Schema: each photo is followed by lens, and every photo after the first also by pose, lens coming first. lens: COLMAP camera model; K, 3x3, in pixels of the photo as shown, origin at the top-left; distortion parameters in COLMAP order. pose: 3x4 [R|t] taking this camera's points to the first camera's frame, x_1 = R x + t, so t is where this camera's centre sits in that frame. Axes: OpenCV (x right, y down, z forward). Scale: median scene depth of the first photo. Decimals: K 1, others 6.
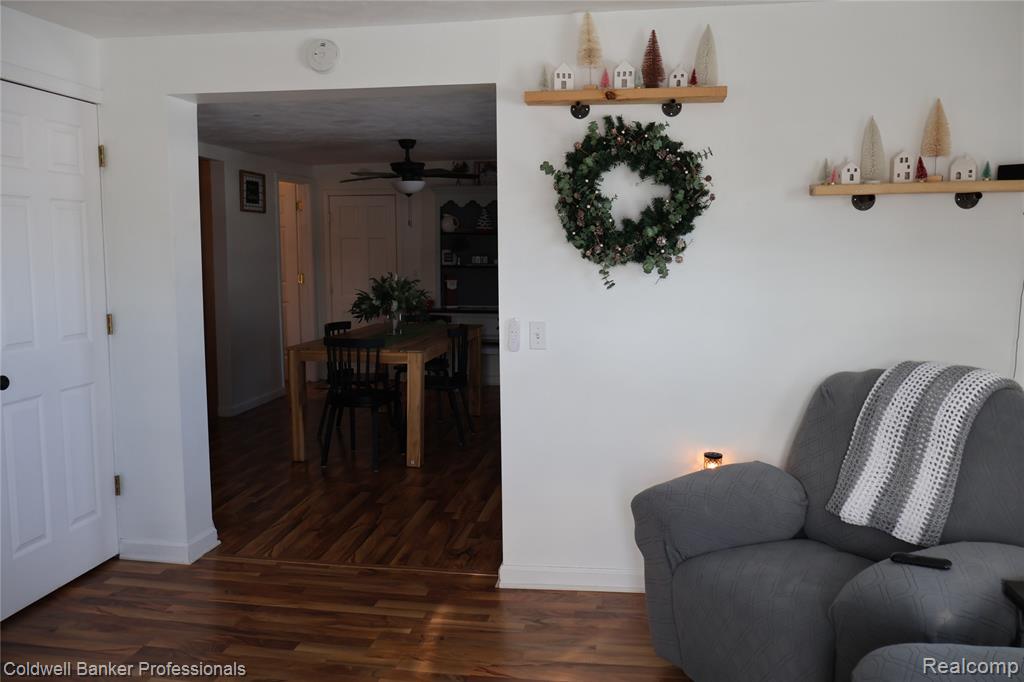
lens RADIAL K [[854.0, 0, 512.3], [0, 854.0, 340.7], [0, 0, 1]] dist [-0.000320, 0.000175]
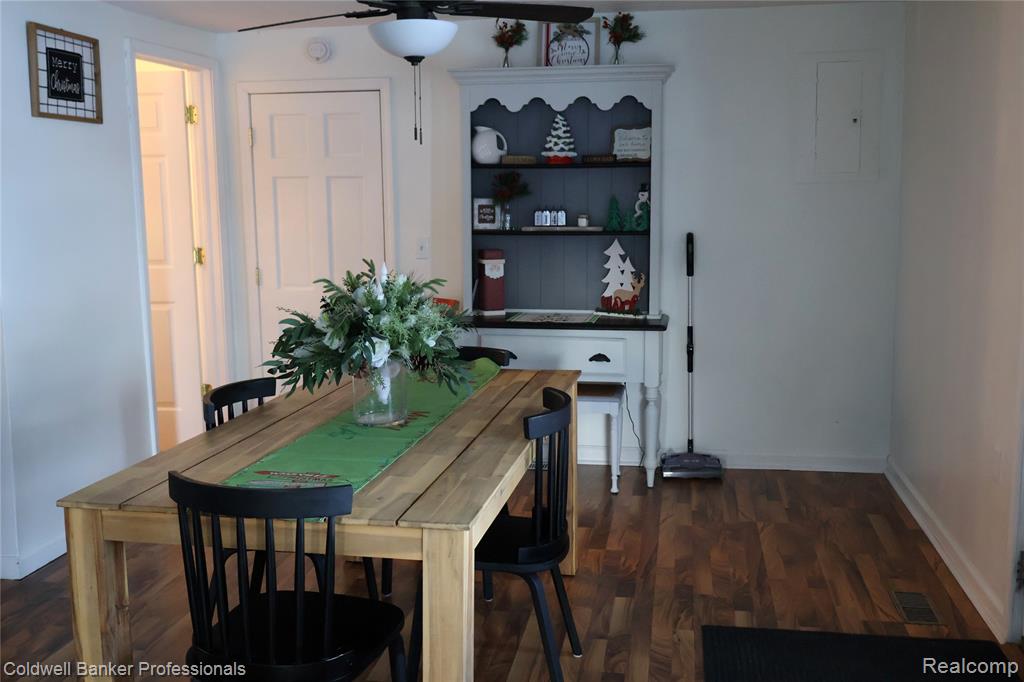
lens RADIAL K [[1043.7, 0, 510.6], [0, 1043.7, 342.4], [0, 0, 1]] dist [0.012395, 0.000000]
pose [[0.999896, -0.005468, -0.013377, -0.061584], [0.005944, 0.999342, 0.035783, -0.051197], [0.013173, -0.035859, 0.999270, 0.447166]]
